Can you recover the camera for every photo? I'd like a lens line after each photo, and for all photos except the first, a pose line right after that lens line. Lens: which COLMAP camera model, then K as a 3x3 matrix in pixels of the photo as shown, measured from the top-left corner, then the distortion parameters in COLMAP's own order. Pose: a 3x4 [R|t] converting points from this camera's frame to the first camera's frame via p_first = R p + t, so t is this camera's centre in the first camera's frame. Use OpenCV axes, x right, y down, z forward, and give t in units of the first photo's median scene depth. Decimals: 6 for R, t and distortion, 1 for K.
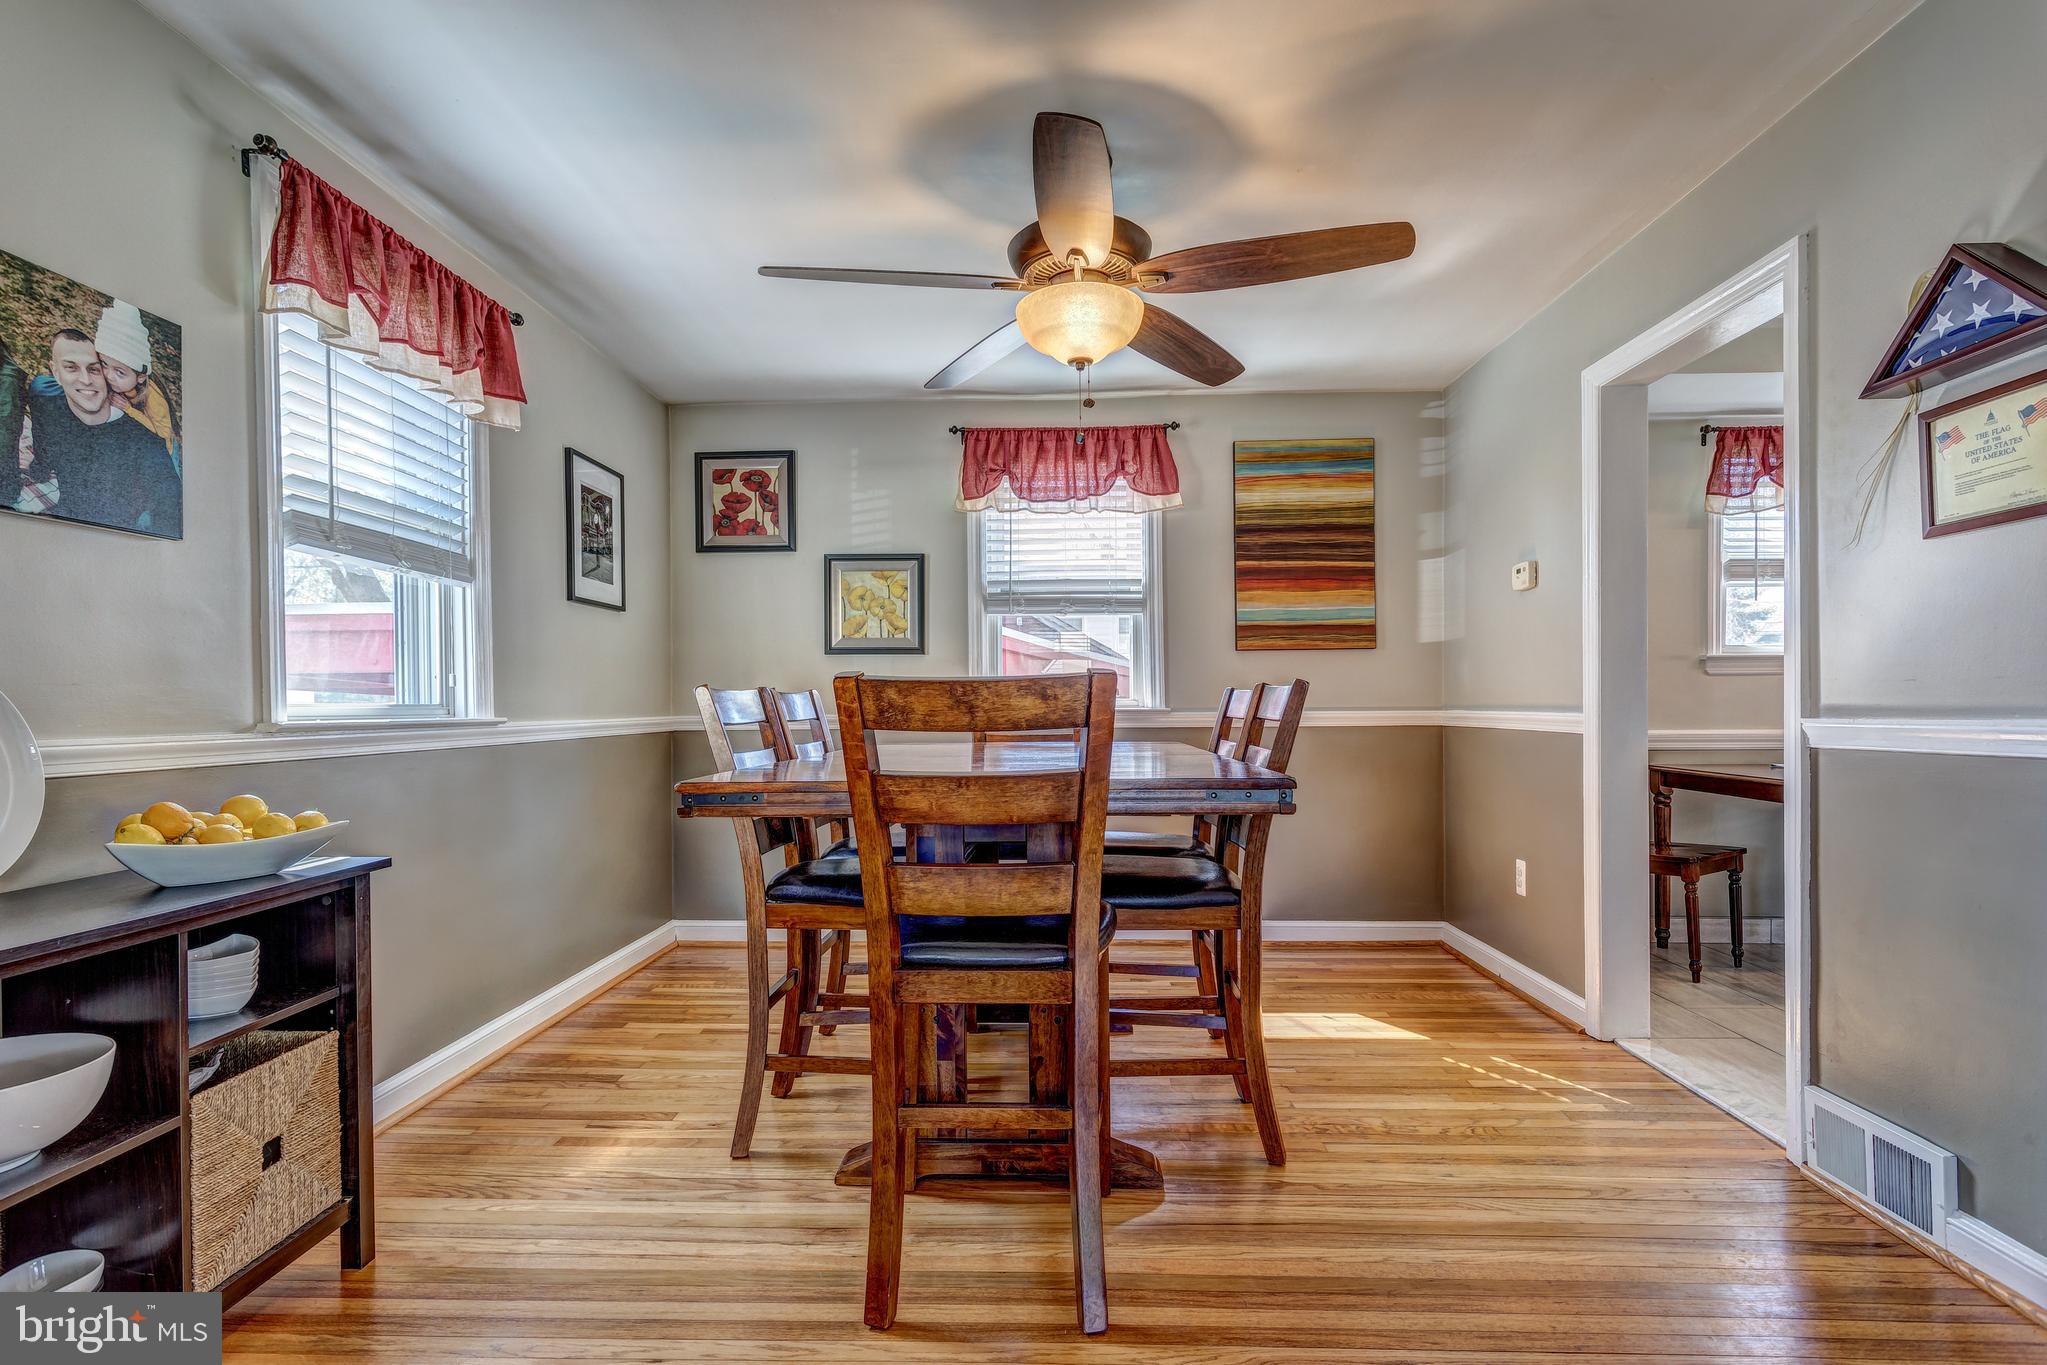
lens RADIAL K [[981.0, 0, 1009.6], [0, 981.0, 718.7], [0, 0, 1]] dist [-0.008233, 0.003449]
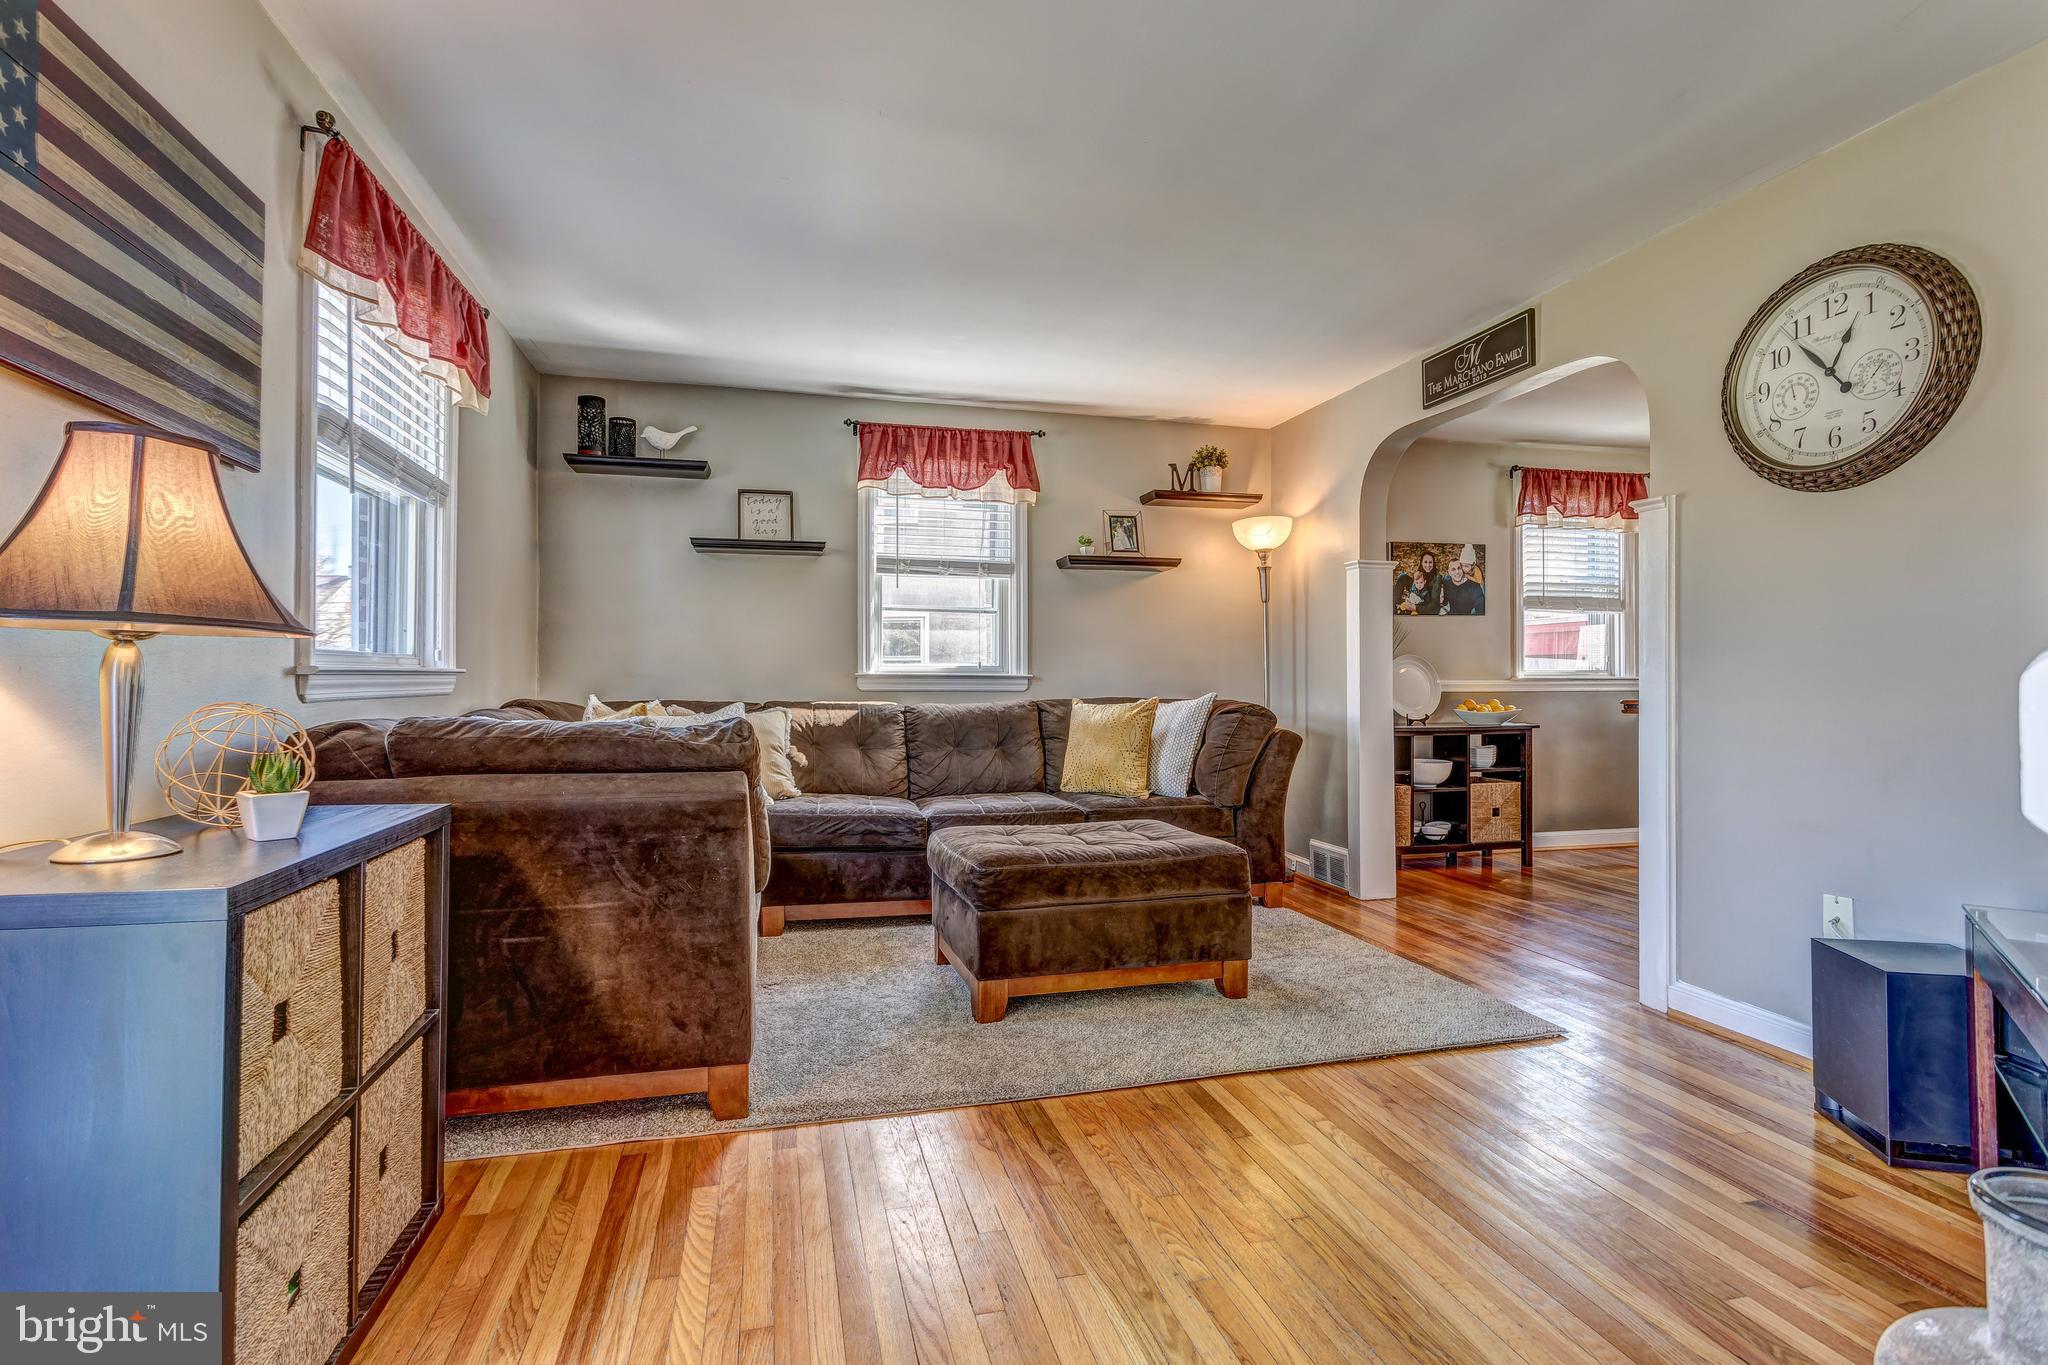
lens RADIAL K [[981.4, 0, 994.2], [0, 981.4, 677.9], [0, 0, 1]] dist [-0.008233, 0.003449]
pose [[0.264386, 0.004994, -0.964404, 1.454249], [-0.013928, 0.999902, 0.001360, 0.022693], [0.964316, 0.013073, 0.264430, -1.094296]]
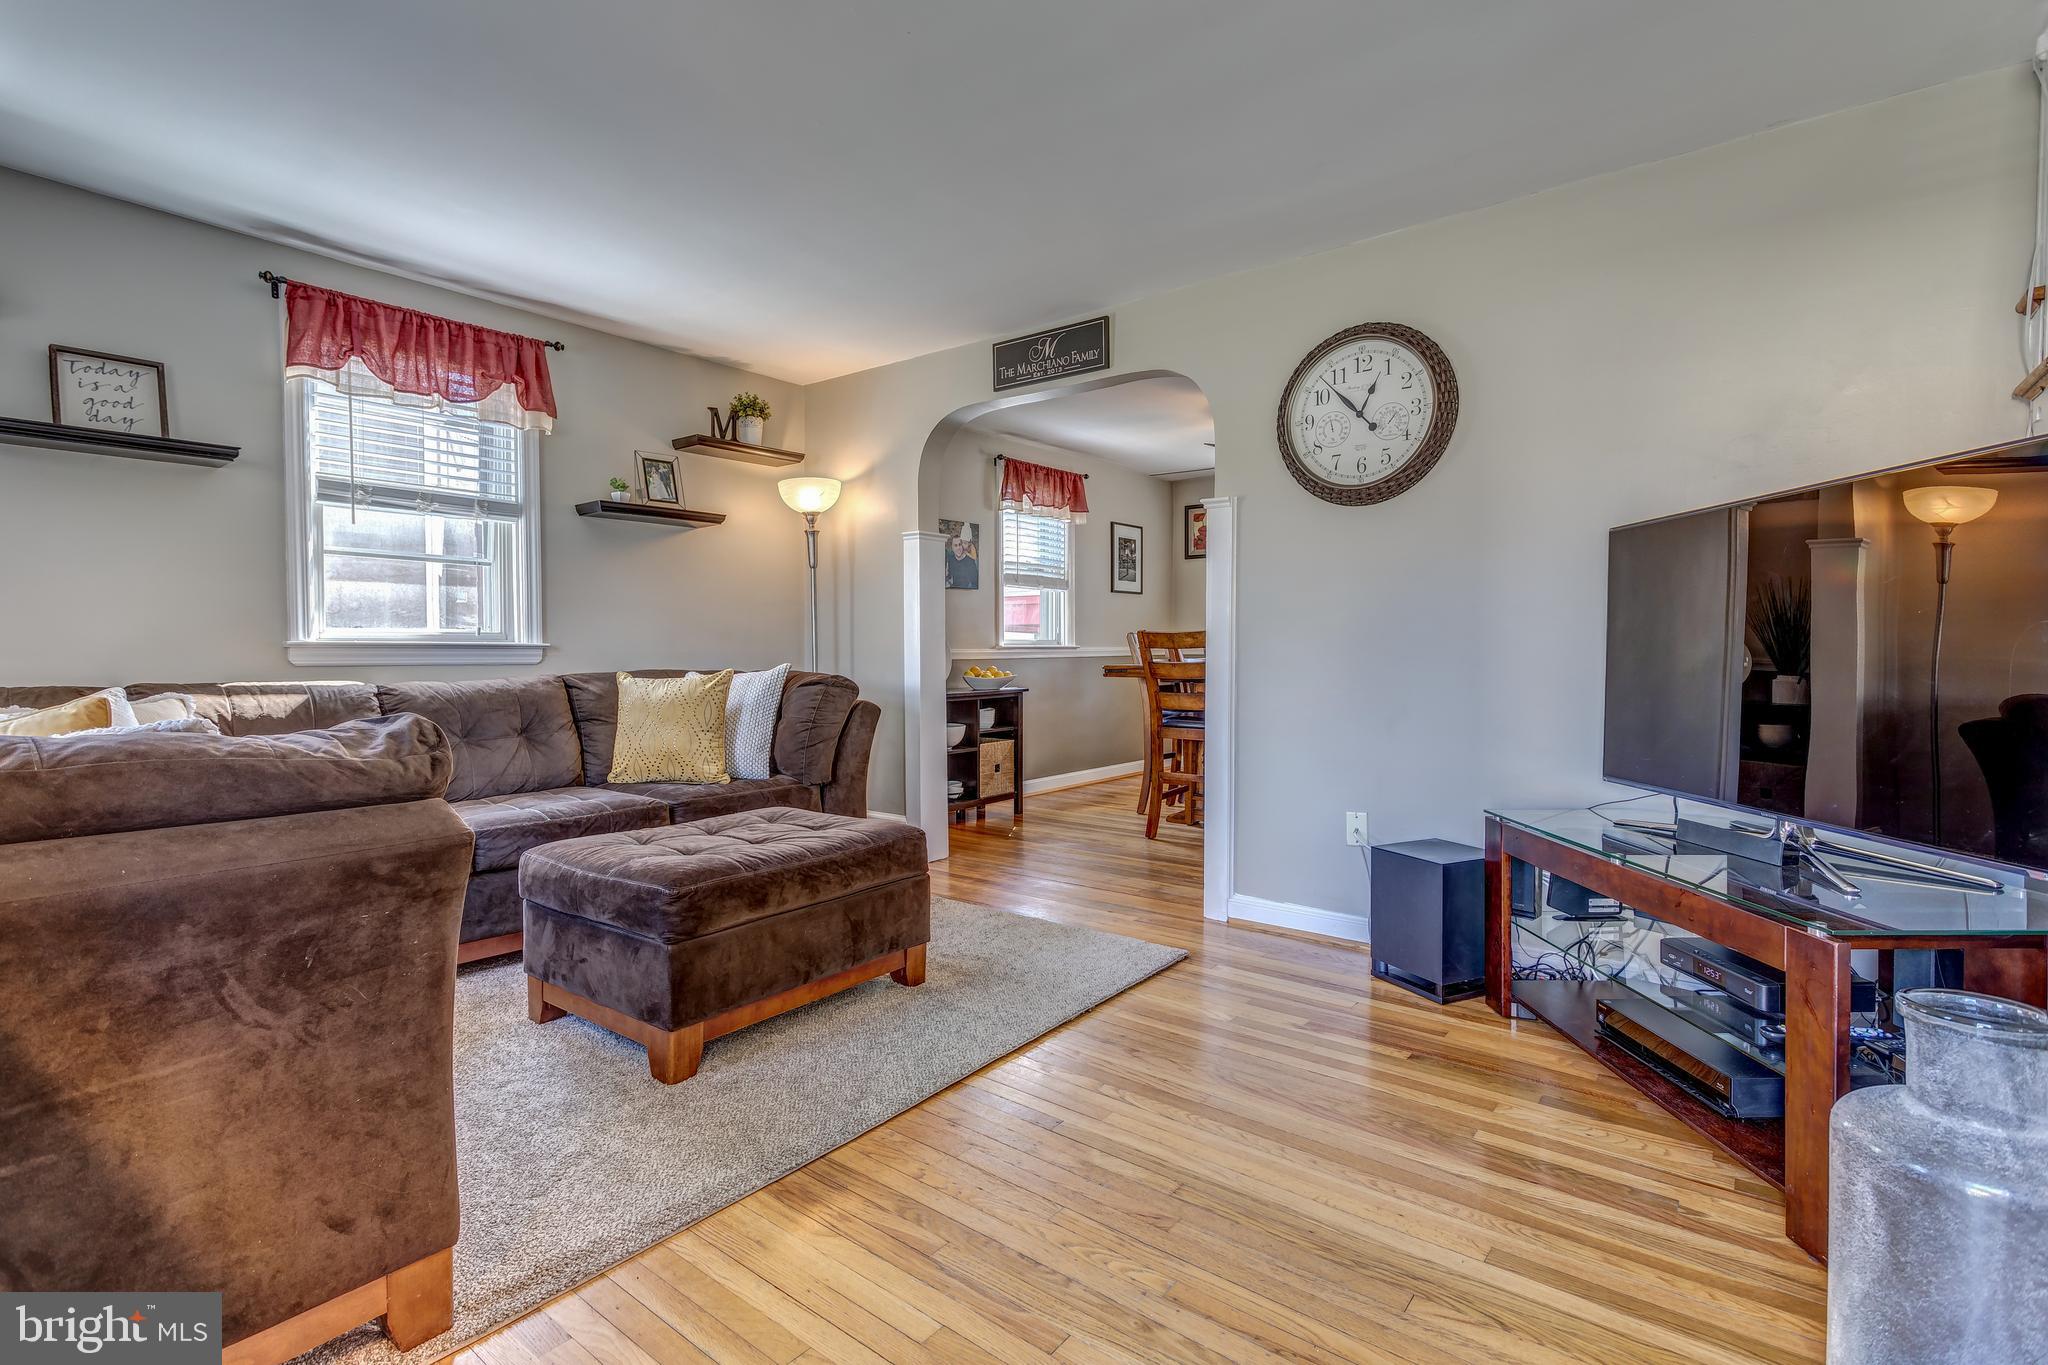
lens RADIAL K [[981.4, 0, 1023.4], [0, 981.4, 675.8], [0, 0, 1]] dist [-0.008233, 0.003449]
pose [[0.805868, 0.023765, -0.591618, 1.081845], [-0.012105, 0.999647, 0.023667, 0.023772], [0.591971, -0.011911, 0.805871, -1.379340]]
